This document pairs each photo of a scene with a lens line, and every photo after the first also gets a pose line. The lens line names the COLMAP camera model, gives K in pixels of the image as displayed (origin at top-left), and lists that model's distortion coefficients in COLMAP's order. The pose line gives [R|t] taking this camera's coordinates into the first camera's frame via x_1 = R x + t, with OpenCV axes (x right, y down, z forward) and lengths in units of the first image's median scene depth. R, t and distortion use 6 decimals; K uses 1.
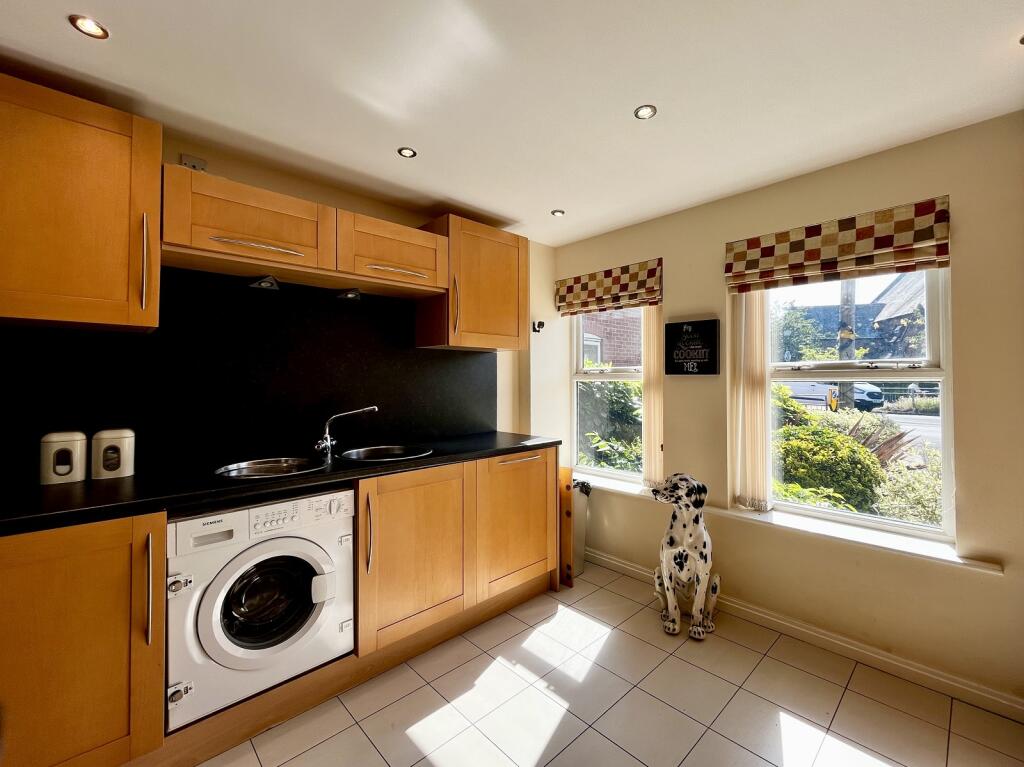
lens RADIAL K [[438.1, 0, 522.2], [0, 438.1, 374.0], [0, 0, 1]] dist [0.000329, -0.000116]
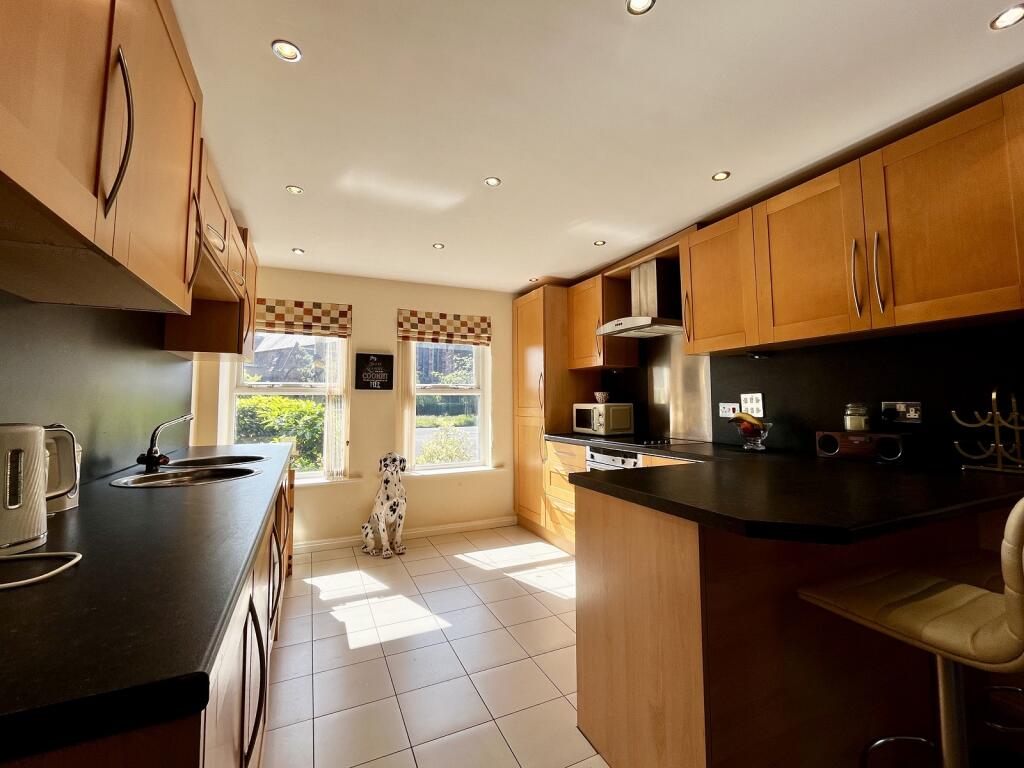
lens RADIAL K [[438.1, 0, 522.2], [0, 438.1, 374.5], [0, 0, 1]] dist [0.000329, -0.000116]
pose [[0.324680, 0.060704, 0.943874, -0.916080], [-0.008117, 0.998080, -0.061398, 0.039560], [-0.945789, 0.012273, 0.324550, 0.046851]]
